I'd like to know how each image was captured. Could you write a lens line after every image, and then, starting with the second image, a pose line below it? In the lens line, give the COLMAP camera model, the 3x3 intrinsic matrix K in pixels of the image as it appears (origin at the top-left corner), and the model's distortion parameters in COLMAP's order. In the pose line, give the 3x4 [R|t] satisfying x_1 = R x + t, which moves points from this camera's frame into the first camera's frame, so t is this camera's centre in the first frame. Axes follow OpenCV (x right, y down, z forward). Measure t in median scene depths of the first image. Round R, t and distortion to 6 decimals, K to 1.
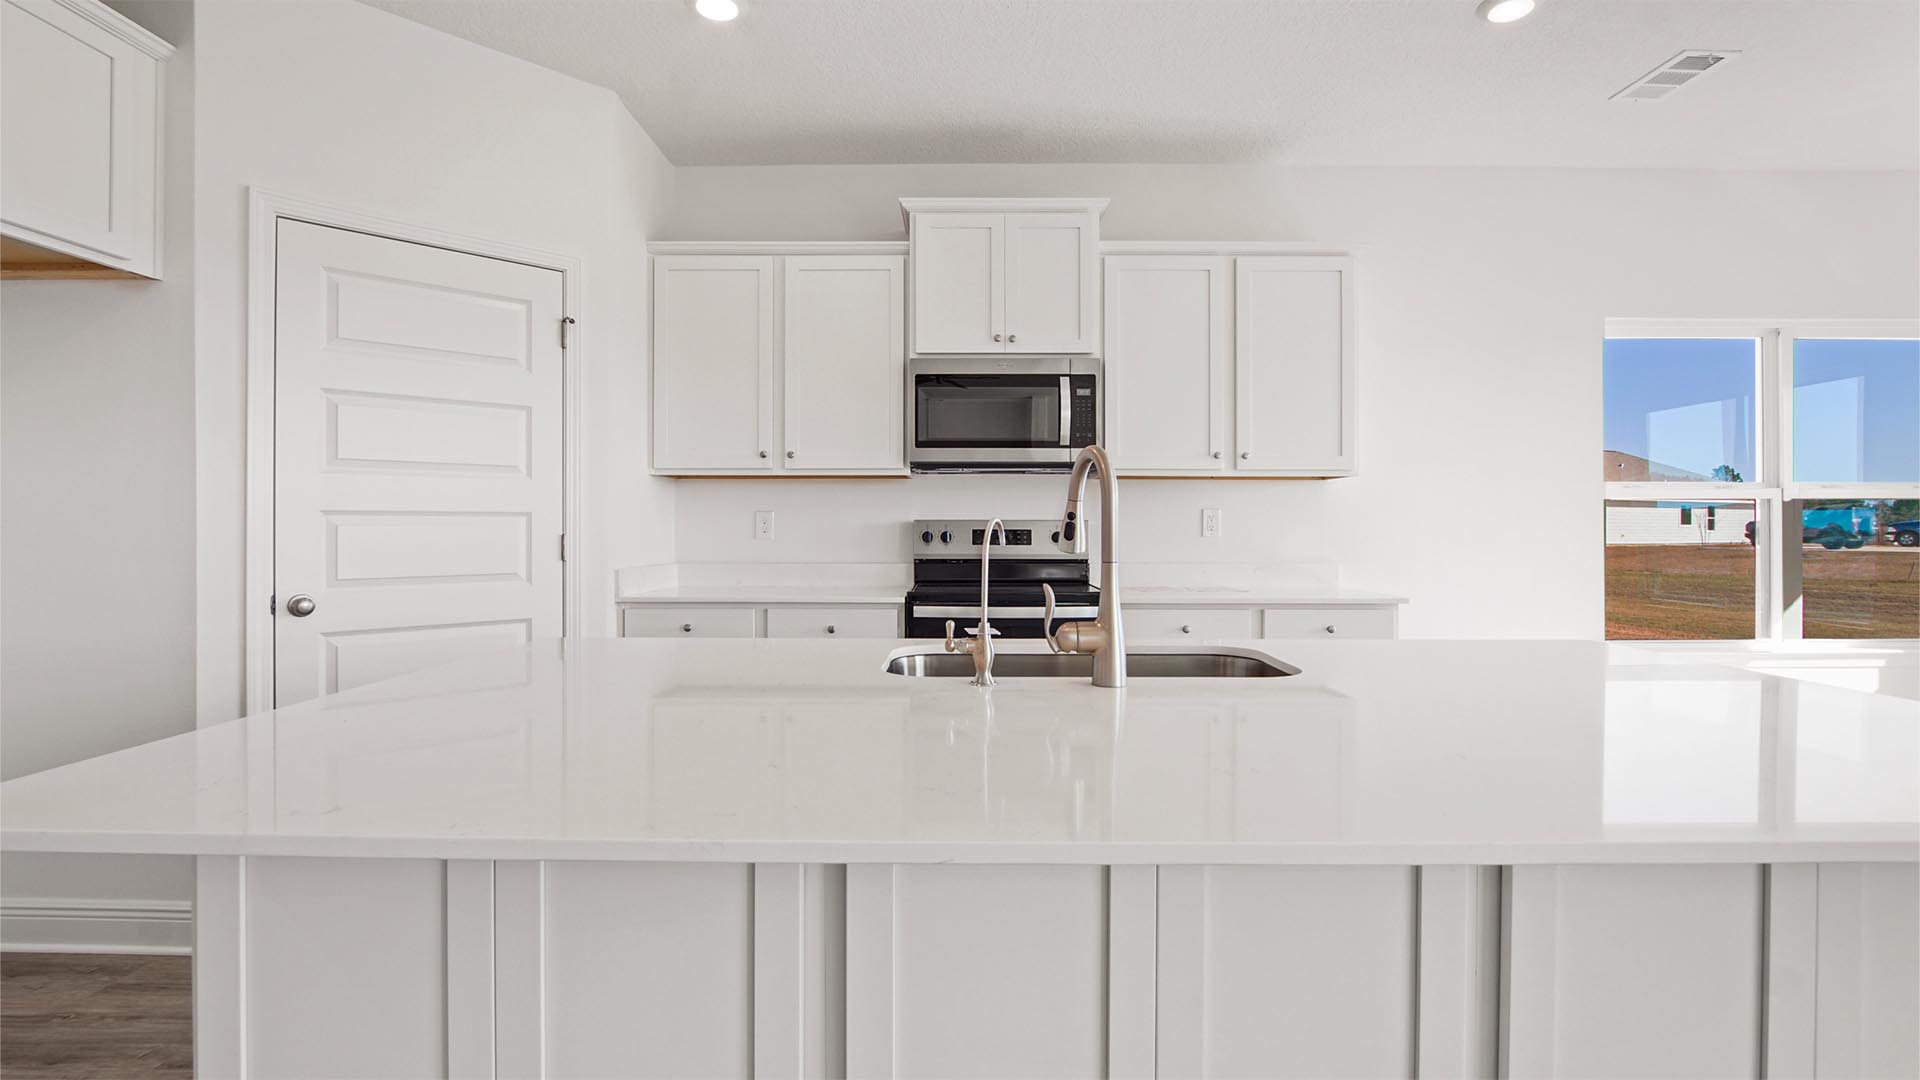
lens RADIAL K [[895.4, 0, 939.7], [0, 895.4, 523.6], [0, 0, 1]] dist [-0.029570, 0.004381]
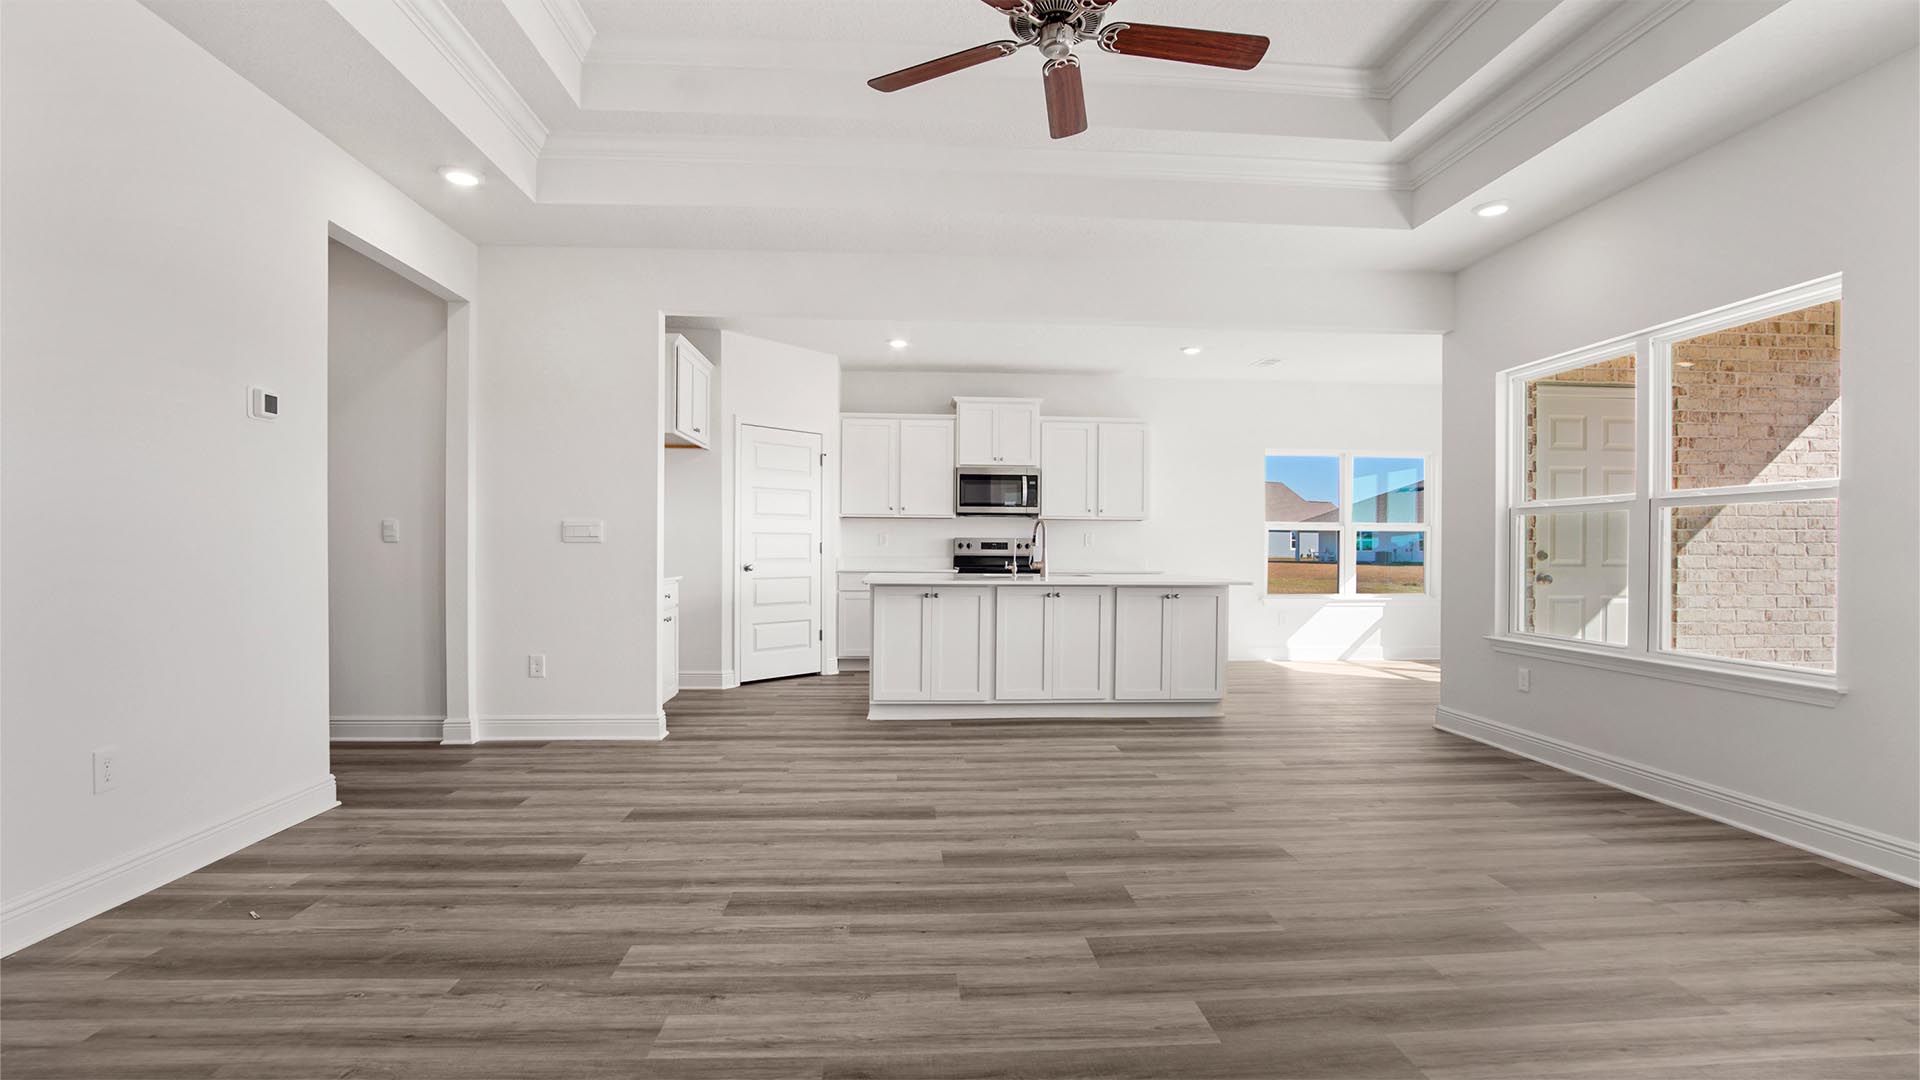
lens RADIAL K [[895.4, 0, 964.7], [0, 895.4, 550.6], [0, 0, 1]] dist [-0.029570, 0.004381]
pose [[0.993986, 0.002207, 0.109489, -0.261348], [-0.002690, 0.999987, 0.004263, 0.018371], [-0.109478, -0.004532, 0.993979, -1.258126]]
